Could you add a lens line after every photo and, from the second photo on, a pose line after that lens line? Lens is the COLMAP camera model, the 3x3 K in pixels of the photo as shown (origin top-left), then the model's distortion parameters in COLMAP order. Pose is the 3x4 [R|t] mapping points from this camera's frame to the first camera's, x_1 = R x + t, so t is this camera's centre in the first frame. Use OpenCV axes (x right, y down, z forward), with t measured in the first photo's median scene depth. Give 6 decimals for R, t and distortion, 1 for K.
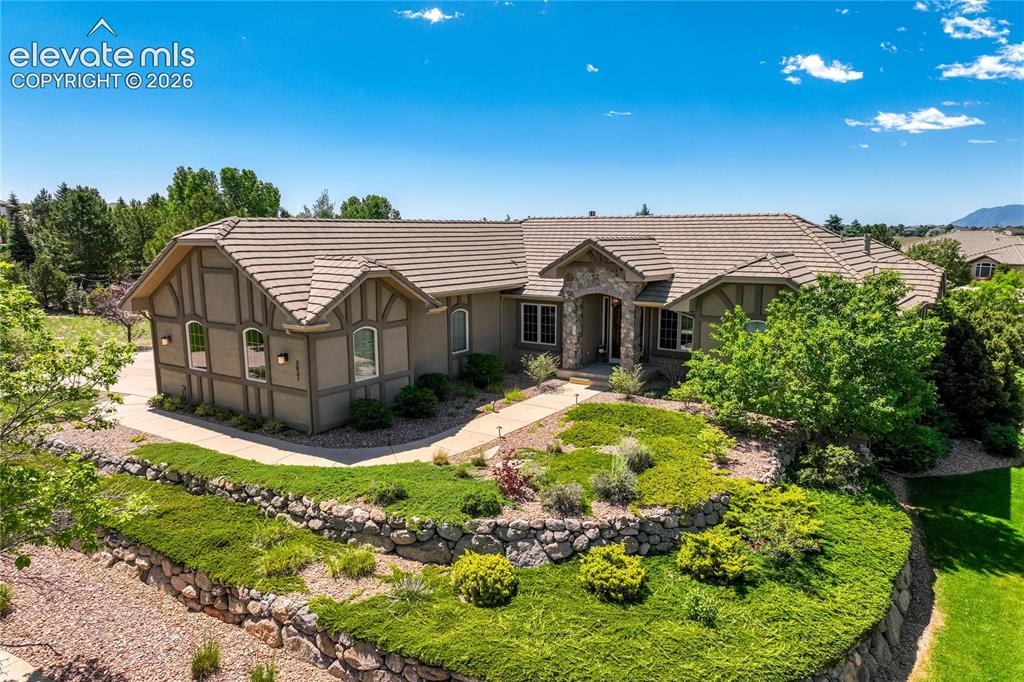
lens RADIAL K [[727.4, 0, 516.8], [0, 727.4, 362.5], [0, 0, 1]] dist [-0.003365, 0.019994]
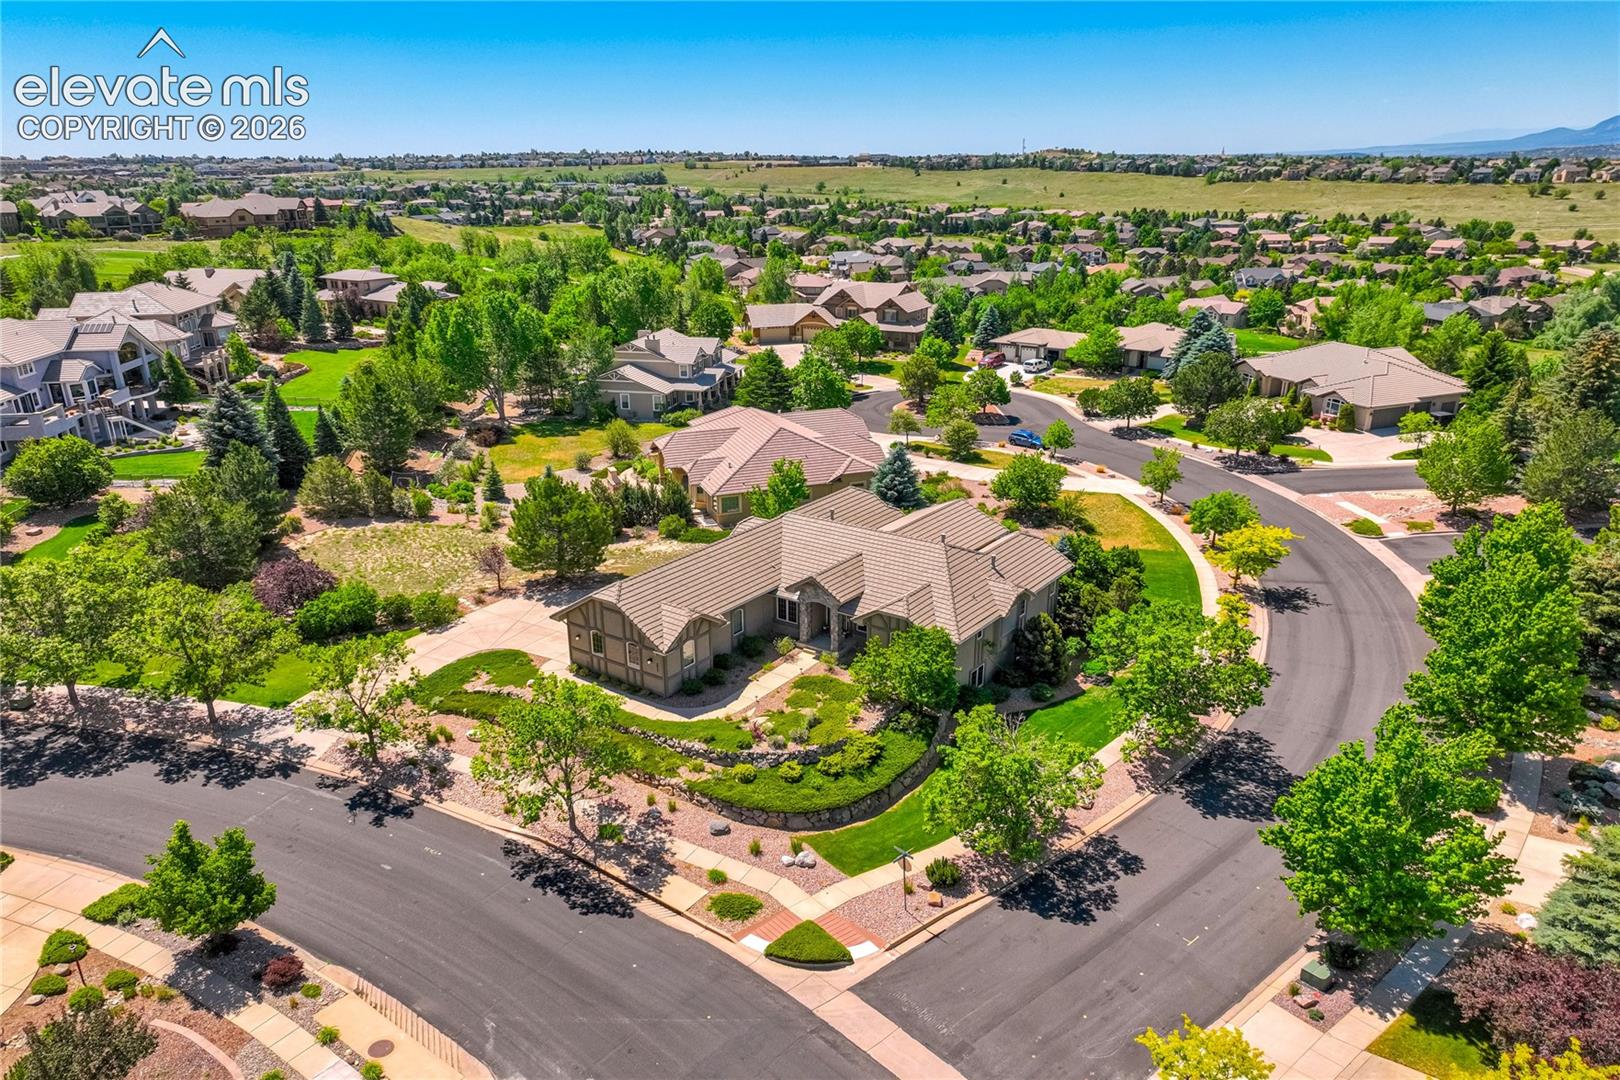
lens RADIAL K [[1150.8, 0, 817.6], [0, 1150.8, 574.0], [0, 0, 1]] dist [-0.003365, 0.019994]
pose [[0.999736, 0.006919, -0.021893, 0.288901], [-0.003114, 0.985561, 0.169292, -1.065472], [0.022748, -0.169180, 0.985323, -2.843031]]
